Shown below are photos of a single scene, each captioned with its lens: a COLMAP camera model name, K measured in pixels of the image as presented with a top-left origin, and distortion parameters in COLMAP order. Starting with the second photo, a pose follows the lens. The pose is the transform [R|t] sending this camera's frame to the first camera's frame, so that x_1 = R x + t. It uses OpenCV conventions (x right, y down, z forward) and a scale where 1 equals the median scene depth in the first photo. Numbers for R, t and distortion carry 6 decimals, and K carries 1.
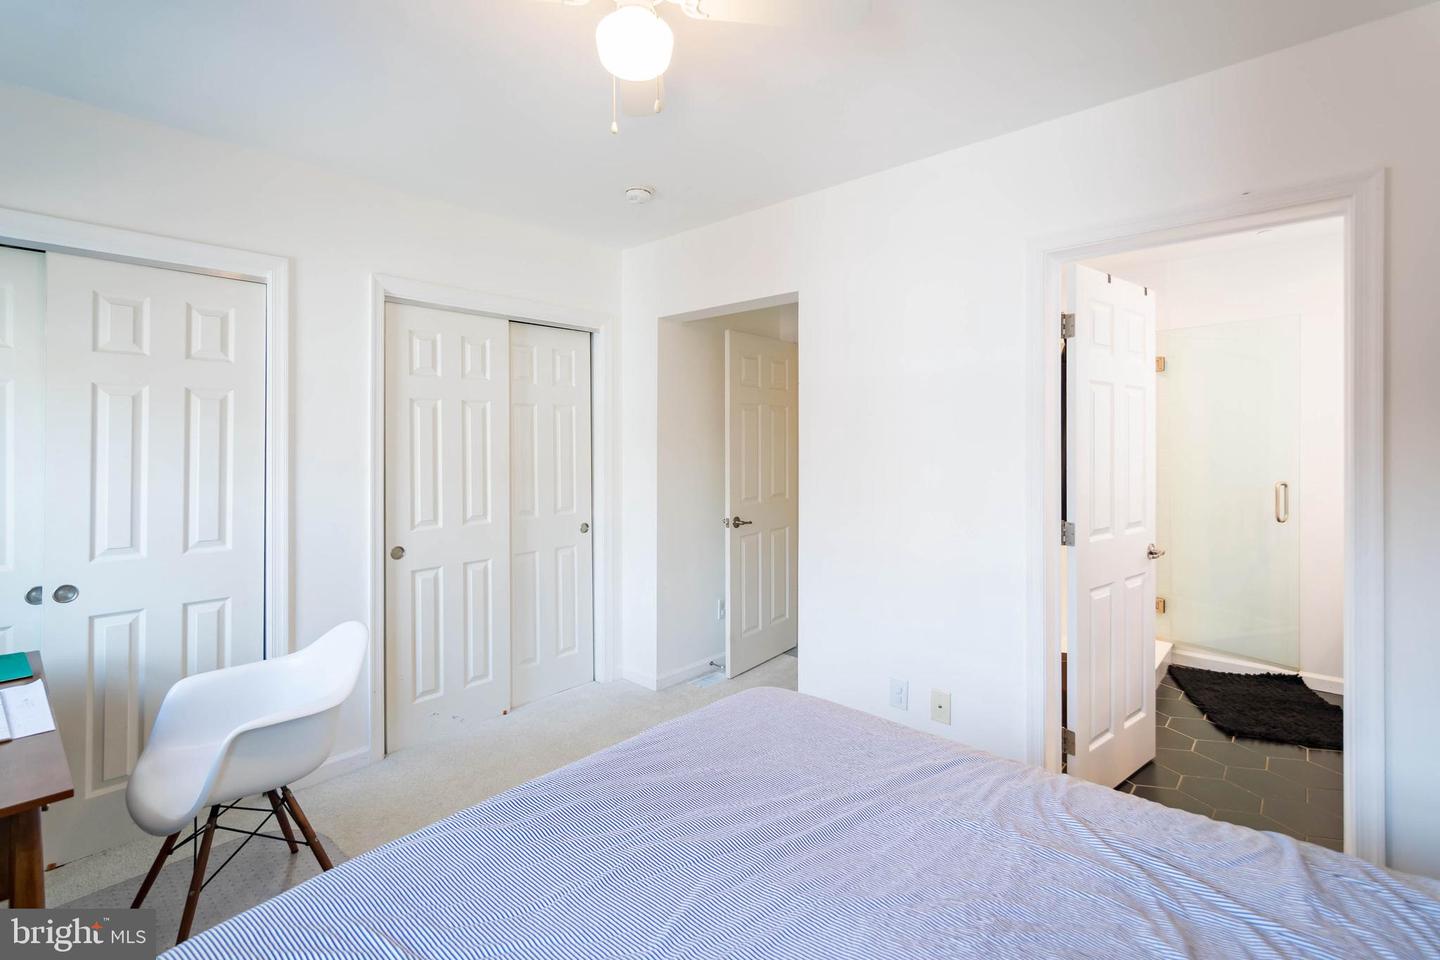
lens RADIAL K [[637.7, 0, 689.3], [0, 637.7, 446.2], [0, 0, 1]] dist [-0.002925, 0.001211]
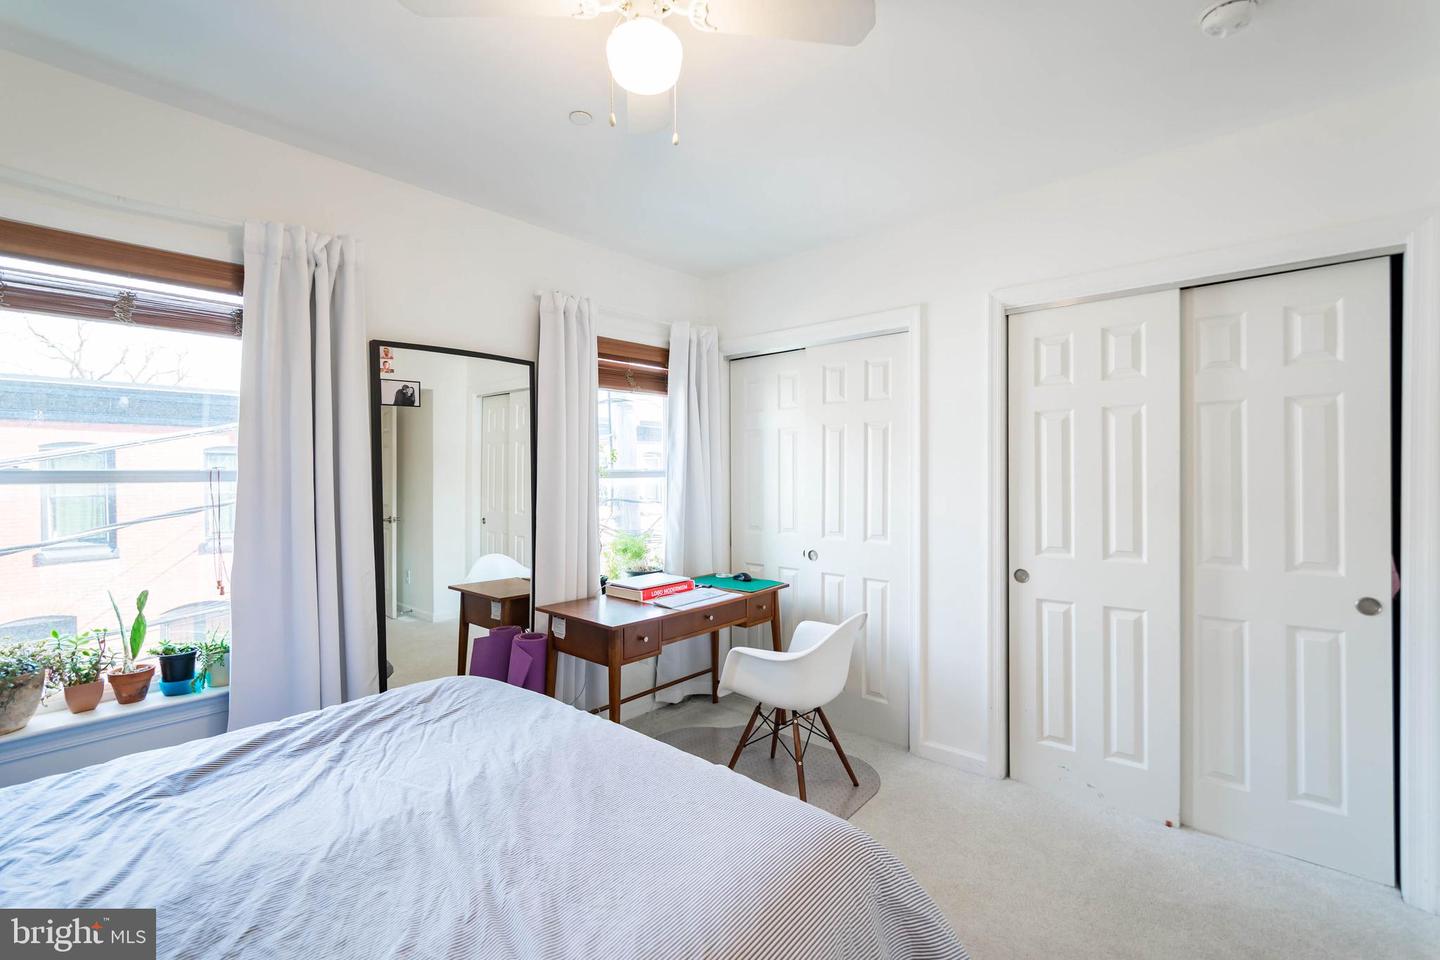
lens RADIAL K [[637.7, 0, 717.0], [0, 637.7, 470.4], [0, 0, 1]] dist [-0.002925, 0.001211]
pose [[0.047823, 0.010808, -0.998797, 0.451358], [0.008233, 0.999903, 0.011215, -0.004538], [0.998822, -0.008759, 0.047729, 0.481093]]
